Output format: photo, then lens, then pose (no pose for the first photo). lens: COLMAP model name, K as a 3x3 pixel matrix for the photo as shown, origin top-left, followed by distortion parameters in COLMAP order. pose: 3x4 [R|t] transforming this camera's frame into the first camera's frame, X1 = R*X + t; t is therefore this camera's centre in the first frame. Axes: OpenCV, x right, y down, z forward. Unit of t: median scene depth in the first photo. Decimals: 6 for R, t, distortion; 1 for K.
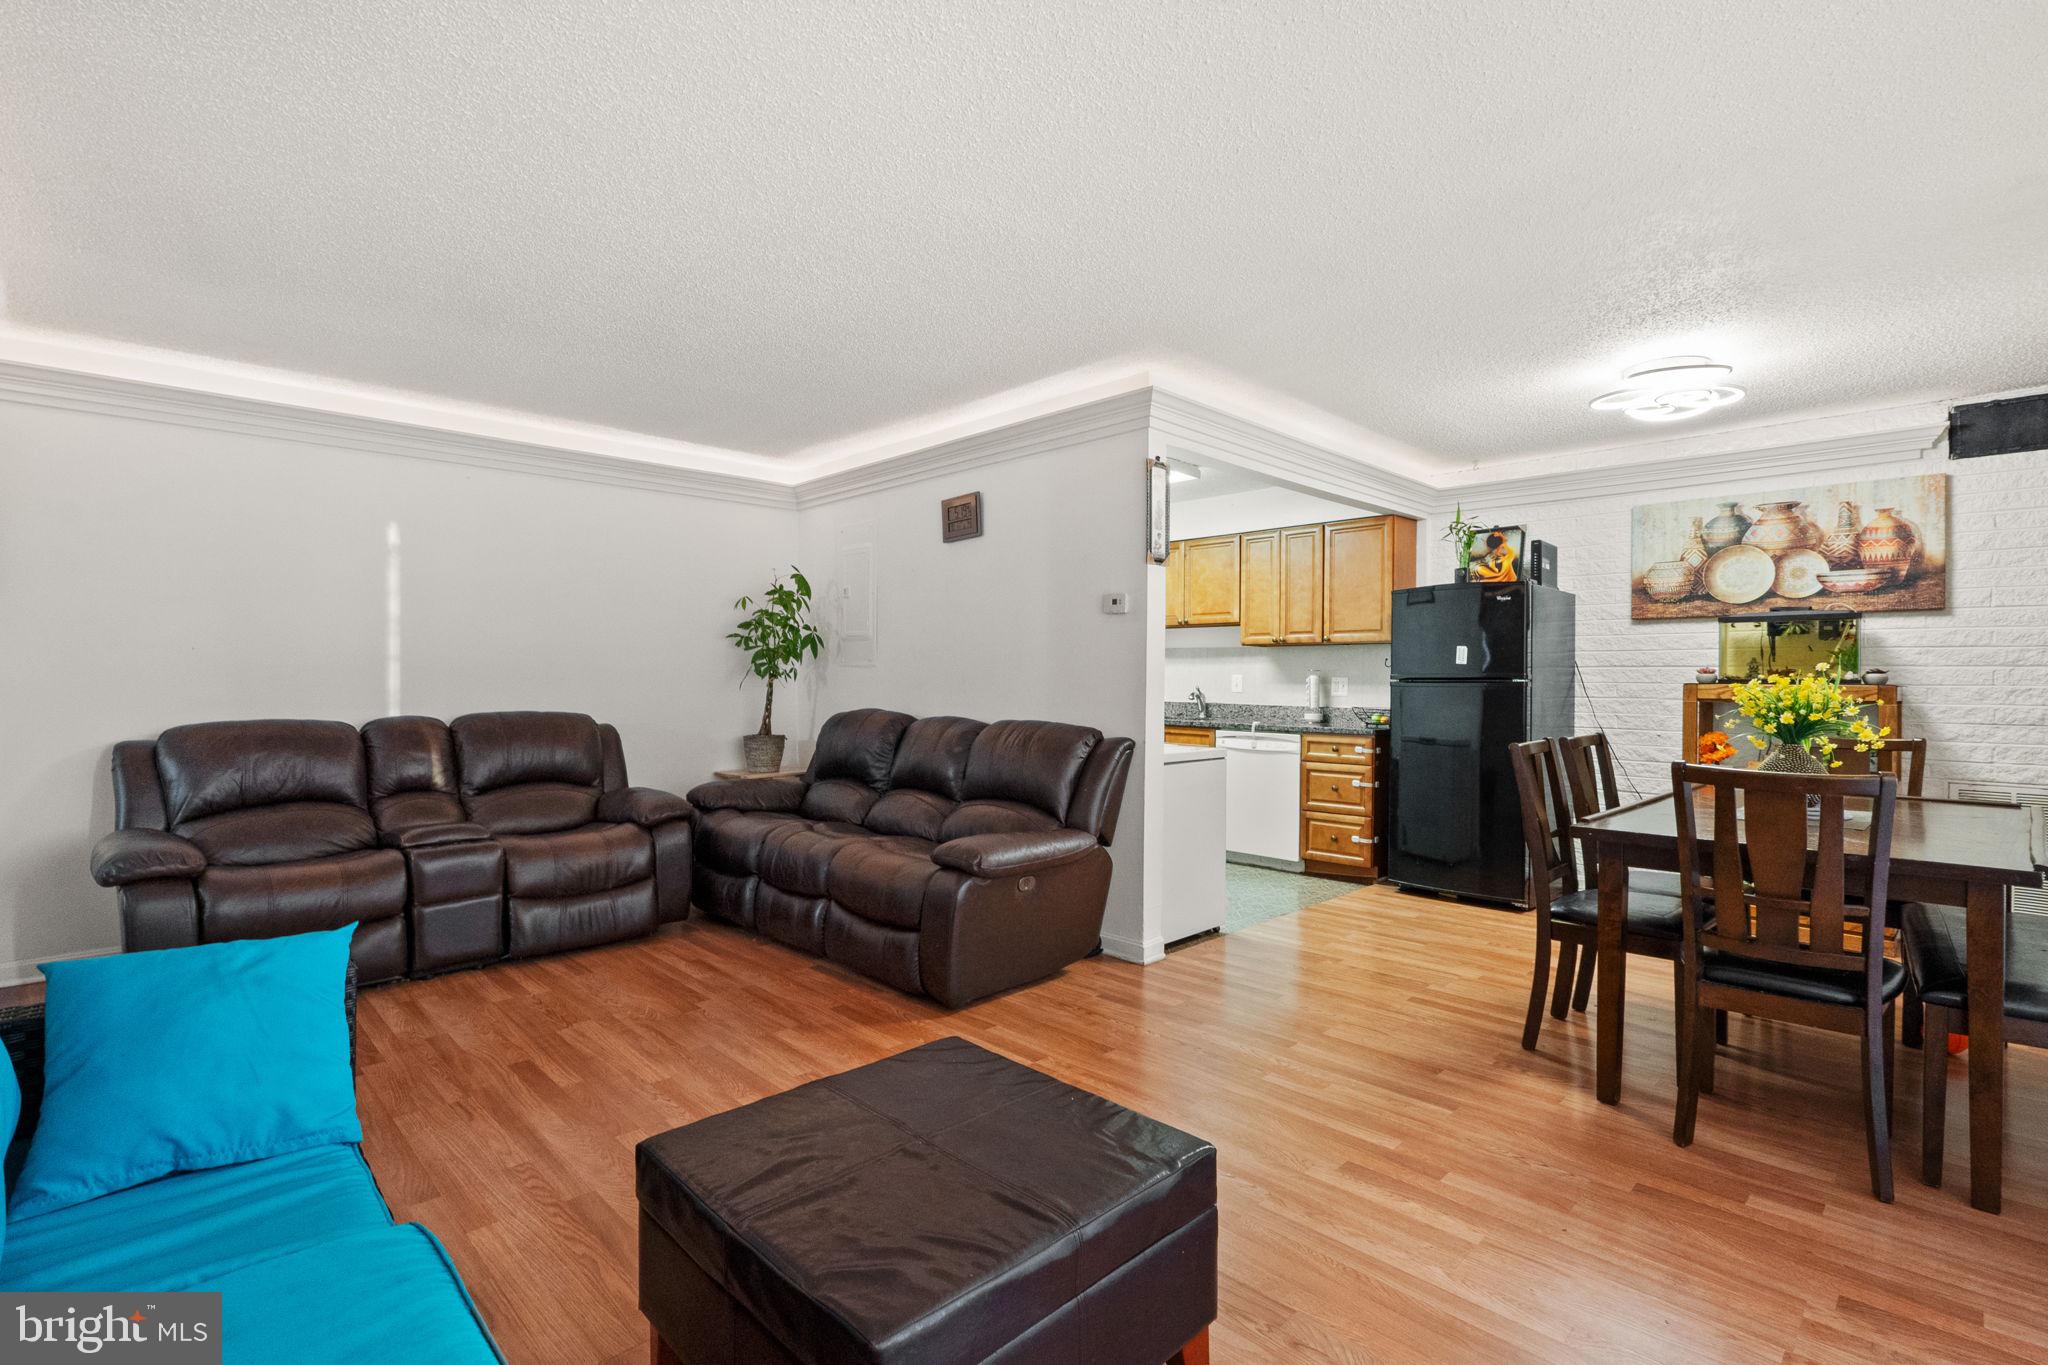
lens RADIAL K [[938.2, 0, 1015.1], [0, 938.2, 688.4], [0, 0, 1]] dist [-0.013513, 0.000667]
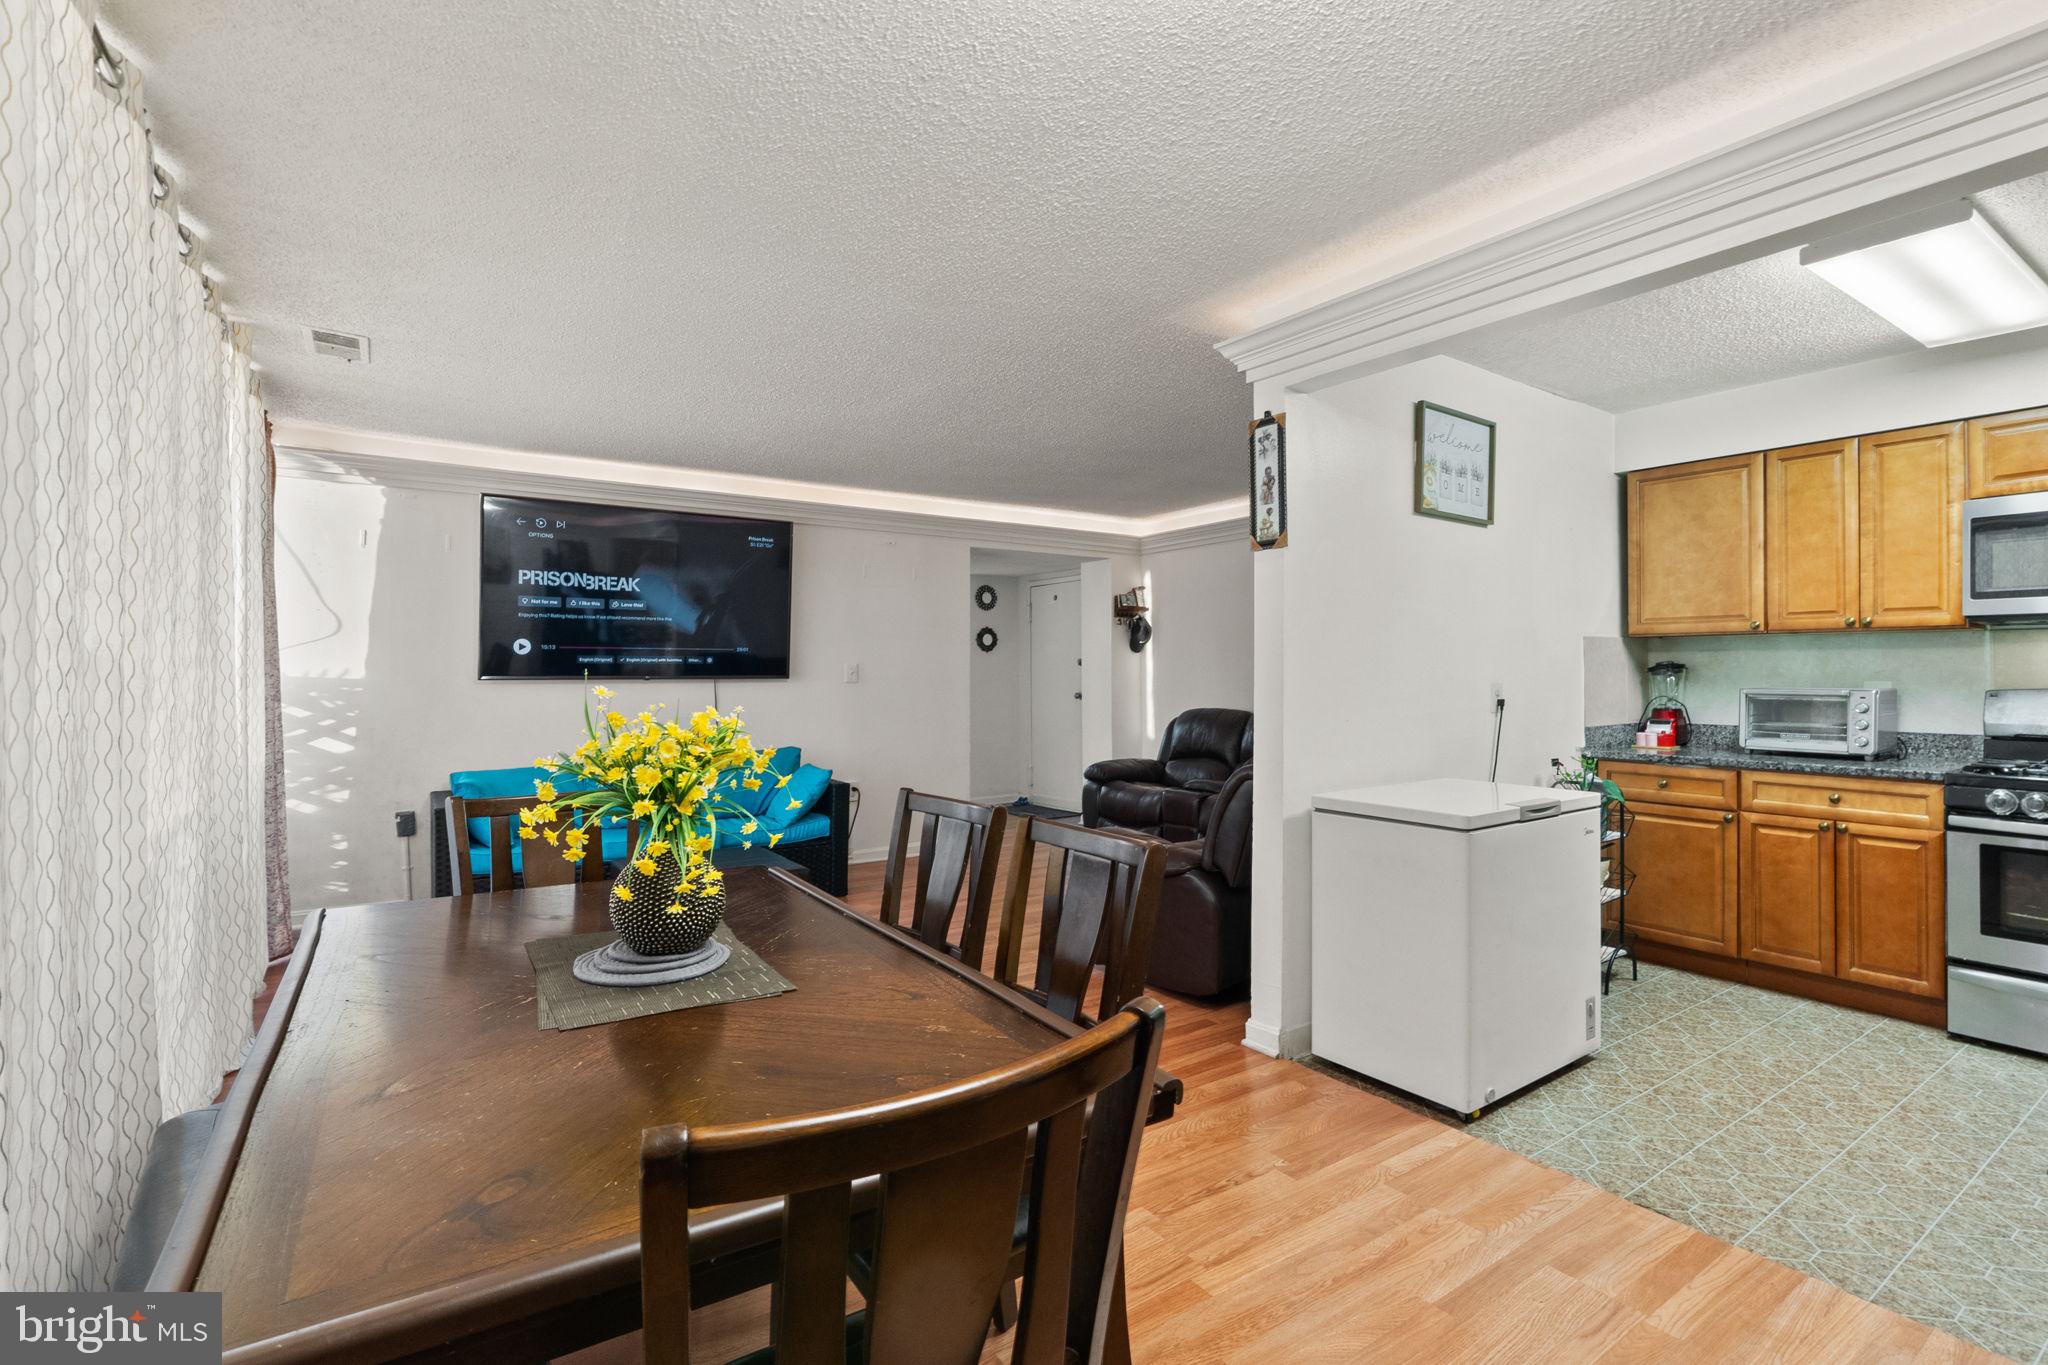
lens RADIAL K [[953.8, 0, 1024.0], [0, 953.8, 662.8], [0, 0, 1]] dist [-0.009155, 0.001379]
pose [[-0.162742, -0.012035, -0.986595, 0.793404], [-0.007521, 0.999912, -0.010957, -0.020634], [0.986640, 0.005637, -0.162818, 0.759360]]
